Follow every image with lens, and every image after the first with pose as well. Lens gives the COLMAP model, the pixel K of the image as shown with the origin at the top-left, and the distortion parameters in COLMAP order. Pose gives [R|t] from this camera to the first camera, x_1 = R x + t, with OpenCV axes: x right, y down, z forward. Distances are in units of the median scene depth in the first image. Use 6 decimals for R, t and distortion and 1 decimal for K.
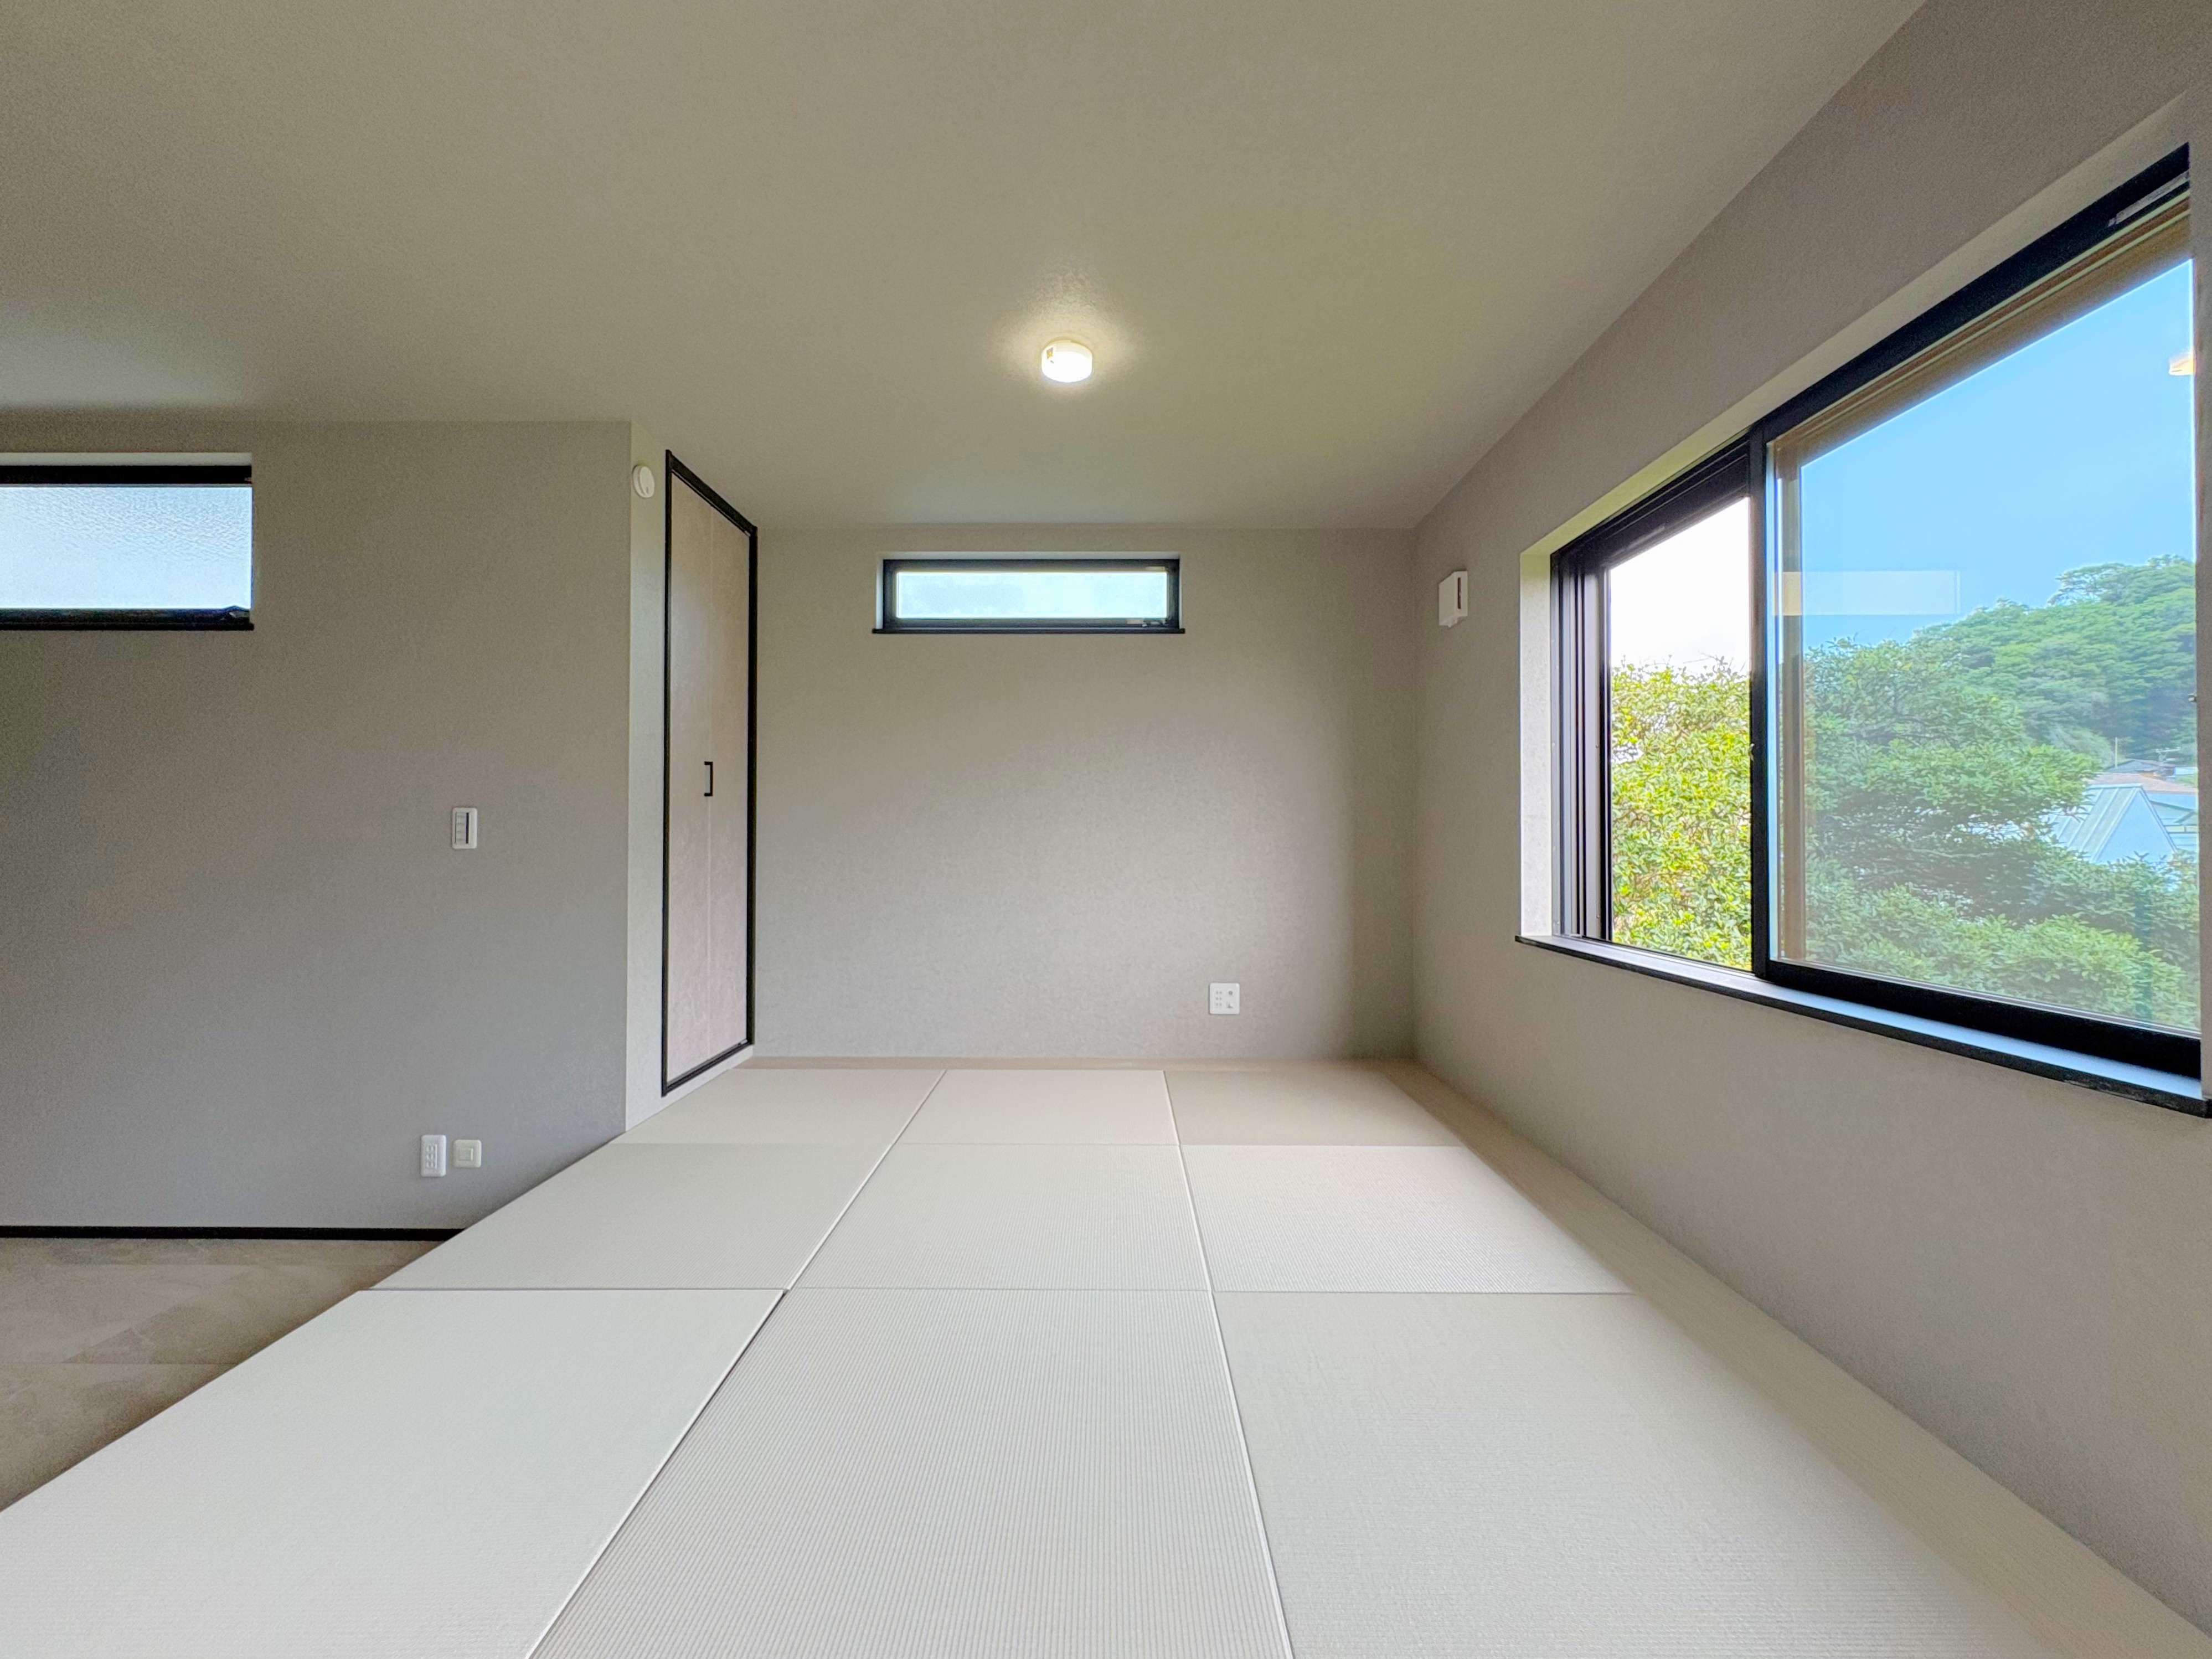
lens RADIAL K [[885.0, 0, 1101.2], [0, 885.0, 827.4], [0, 0, 1]] dist [0.002254, 0.000153]
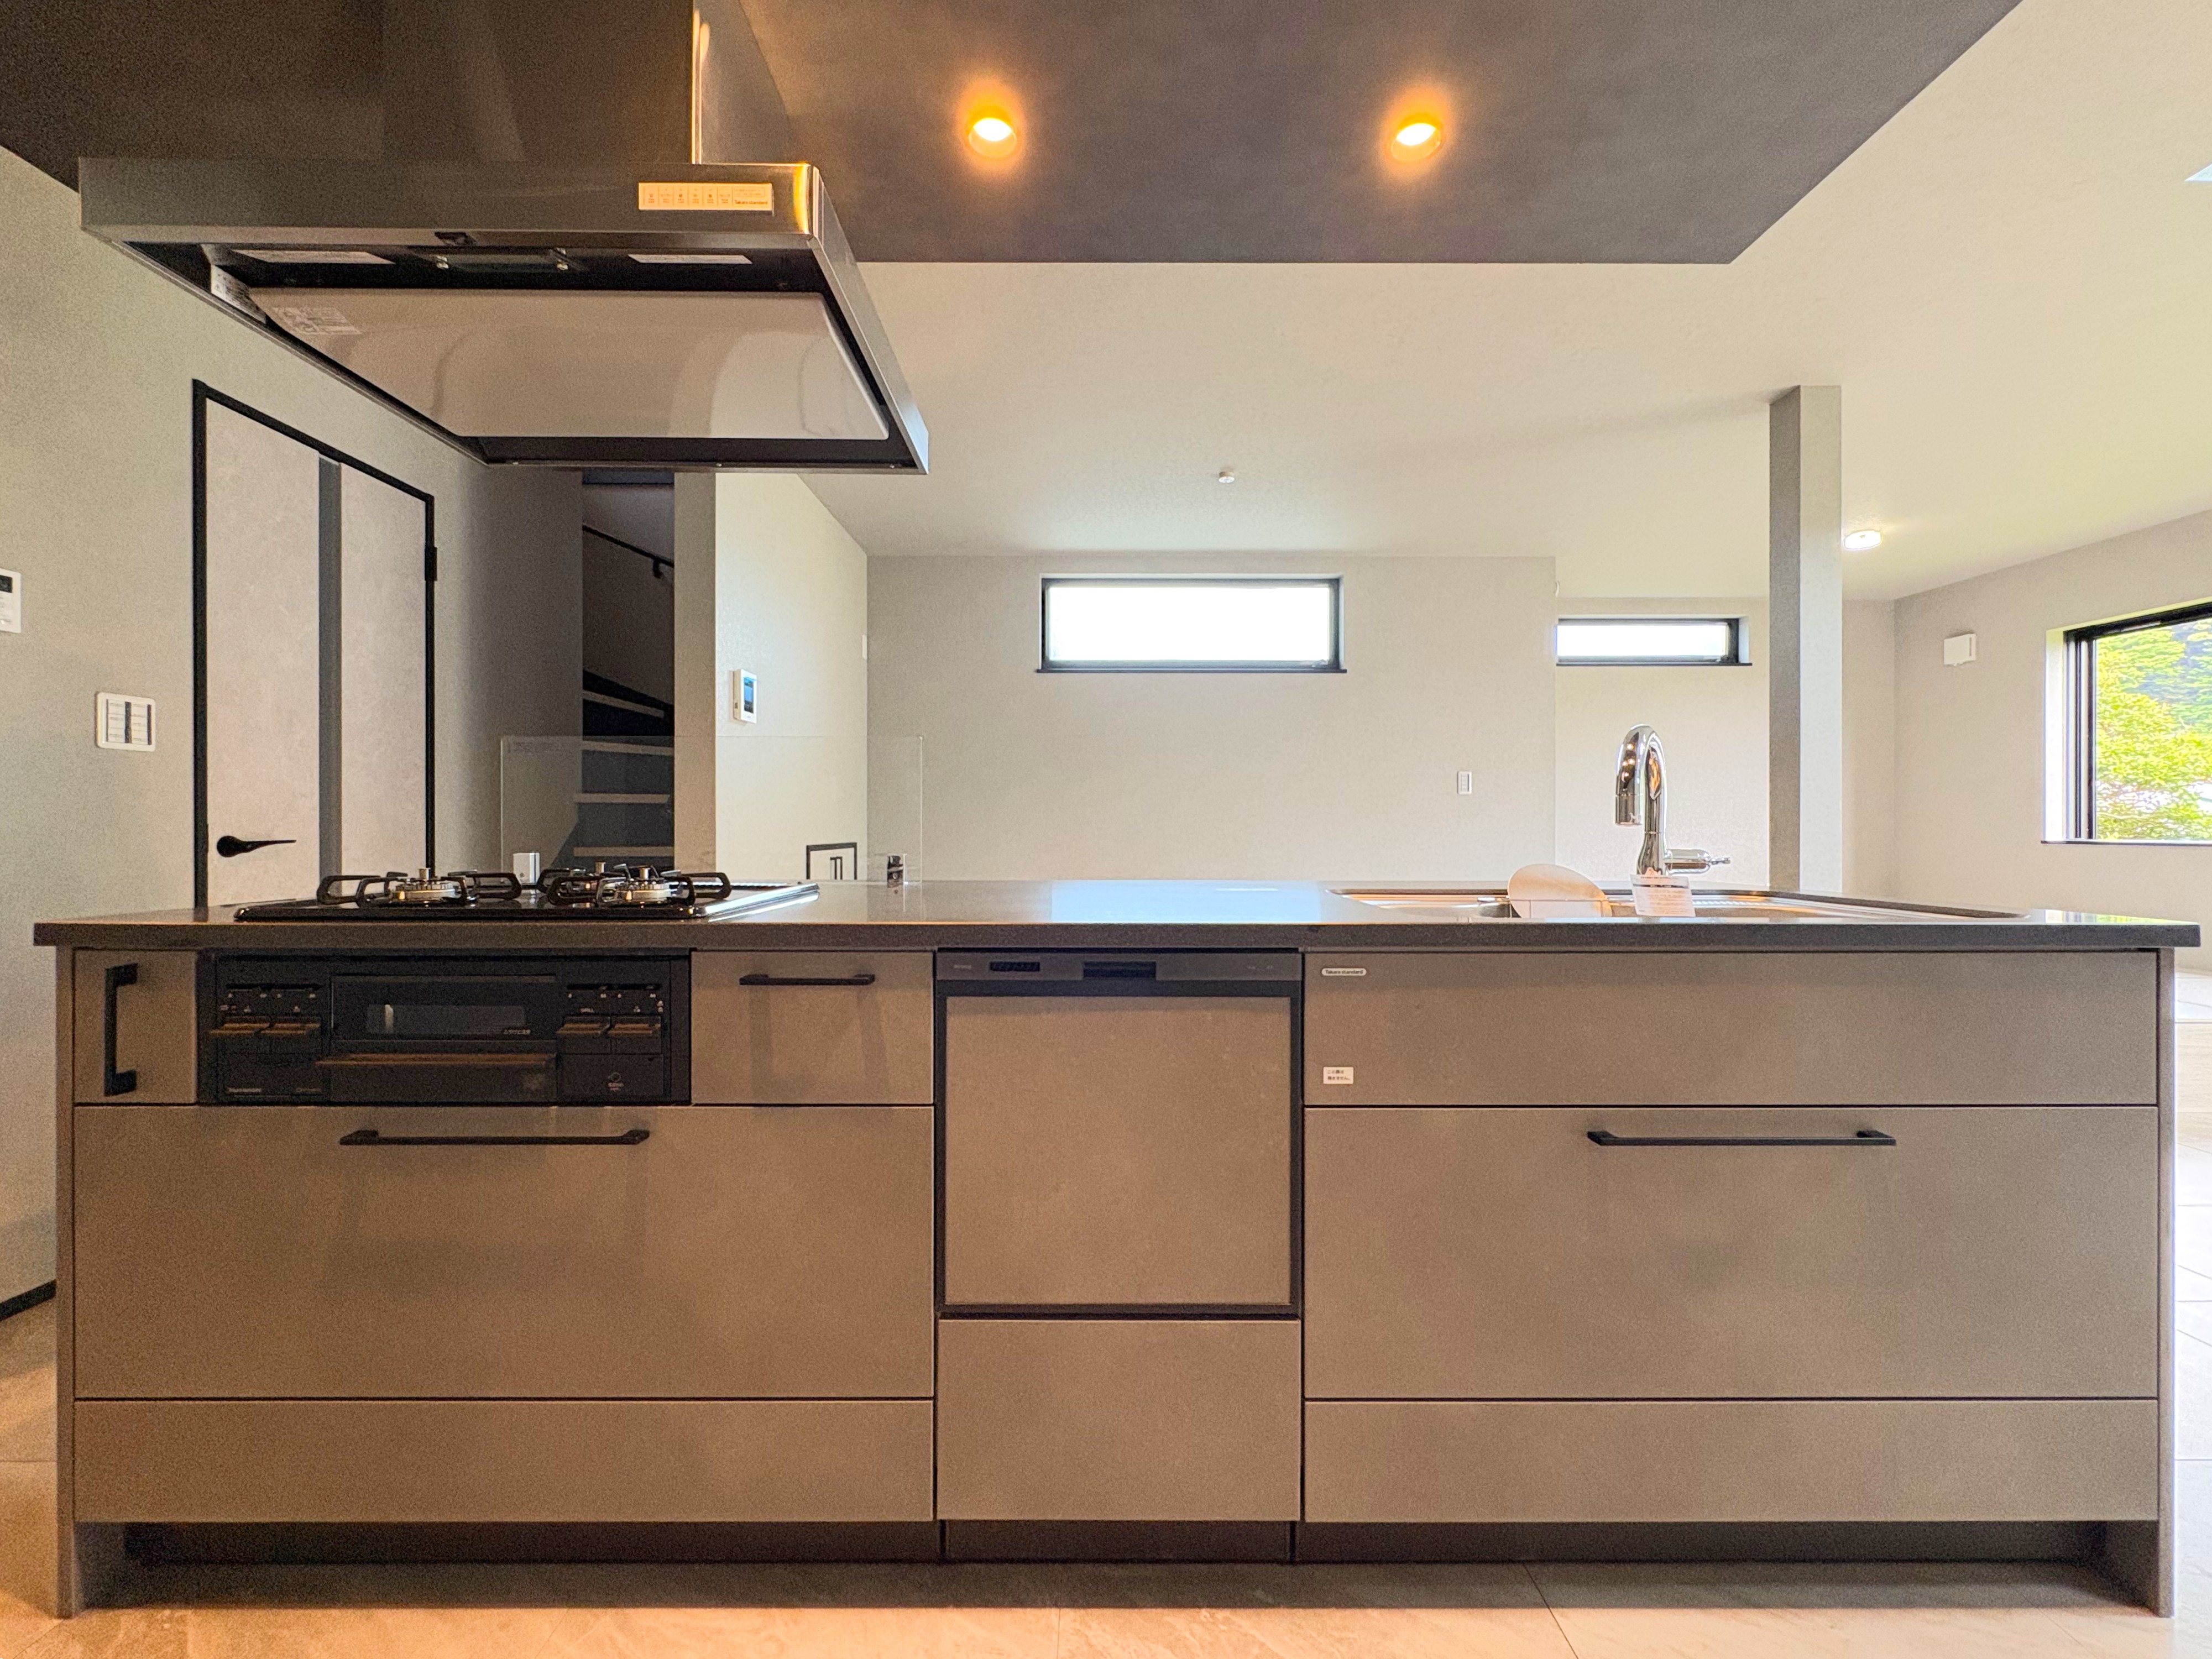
lens RADIAL K [[884.9, 0, 1097.1], [0, 884.9, 829.8], [0, 0, 1]] dist [0.002254, 0.000153]
pose [[0.999984, -0.004005, 0.004052, -1.054859], [0.003958, 0.999927, 0.011447, 0.052863], [-0.004098, -0.011431, 0.999926, -0.579824]]
